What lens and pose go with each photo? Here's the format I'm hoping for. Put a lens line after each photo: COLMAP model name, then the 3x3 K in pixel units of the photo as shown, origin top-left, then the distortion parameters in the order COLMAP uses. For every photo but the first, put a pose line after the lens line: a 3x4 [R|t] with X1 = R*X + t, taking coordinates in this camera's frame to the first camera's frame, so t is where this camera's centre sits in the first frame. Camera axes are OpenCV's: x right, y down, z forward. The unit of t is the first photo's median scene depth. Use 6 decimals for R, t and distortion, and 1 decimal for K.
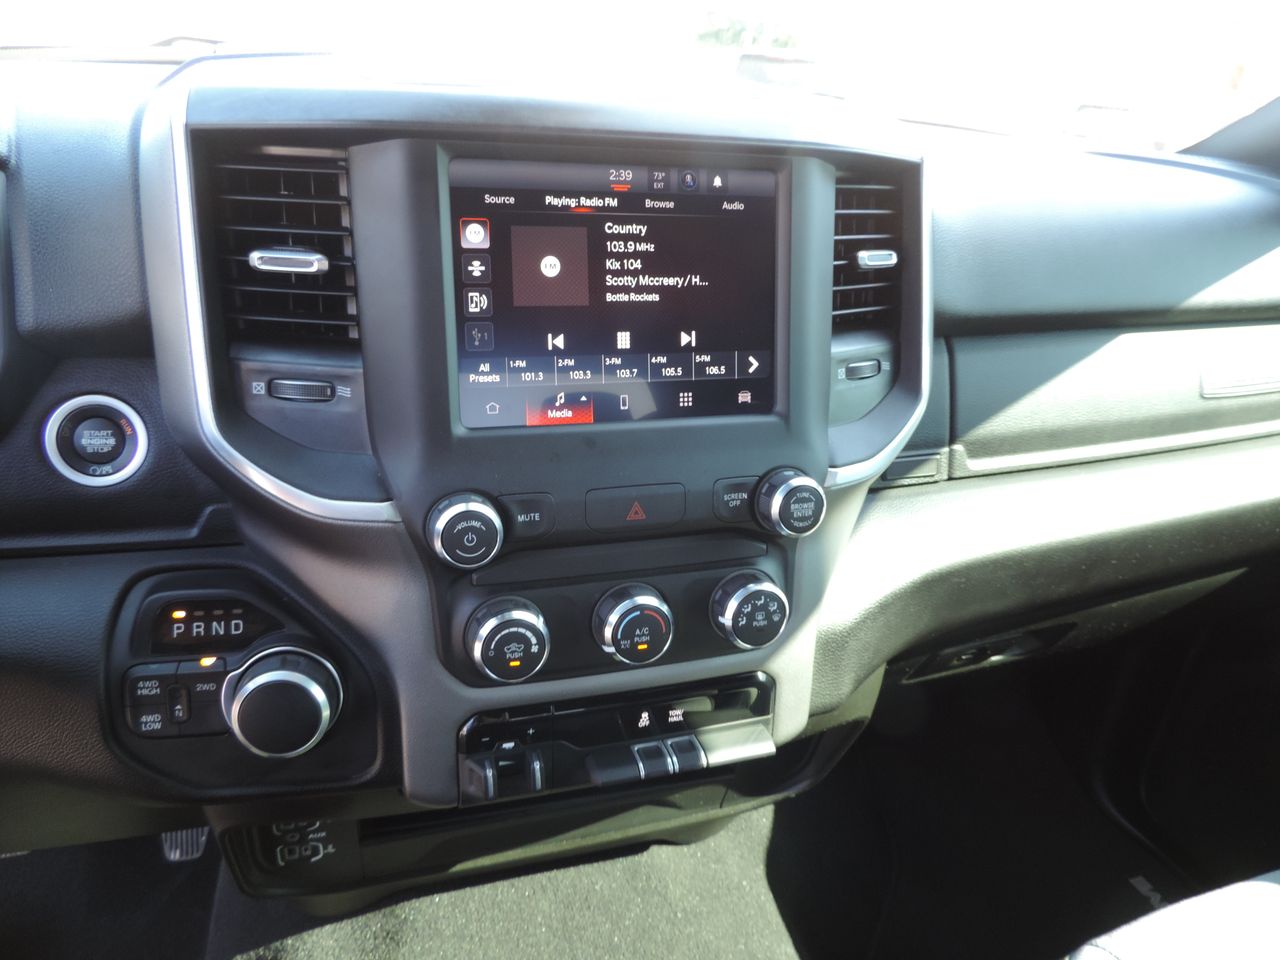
lens RADIAL K [[889.3, 0, 640.0], [0, 889.3, 480.0], [0, 0, 1]] dist [-0.008631, -0.001175]
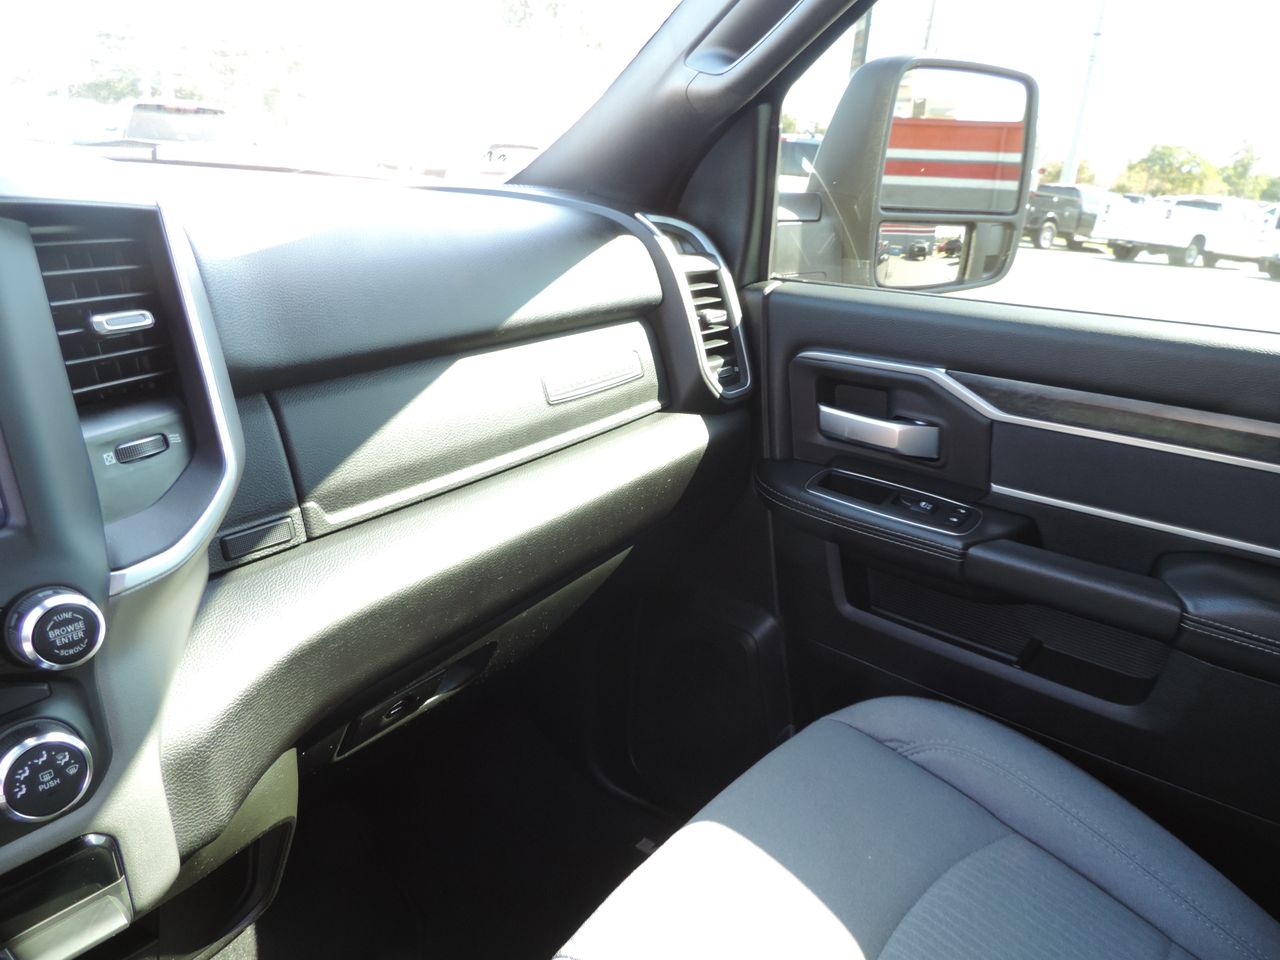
lens RADIAL K [[871.8, 0, 640.0], [0, 871.8, 480.0], [0, 0, 1]] dist [0.004843, -0.000959]
pose [[0.858037, -0.213270, 0.467213, 0.250145], [0.233505, 0.972240, 0.014969, 0.005755], [-0.457436, 0.096253, 0.884018, 0.028857]]
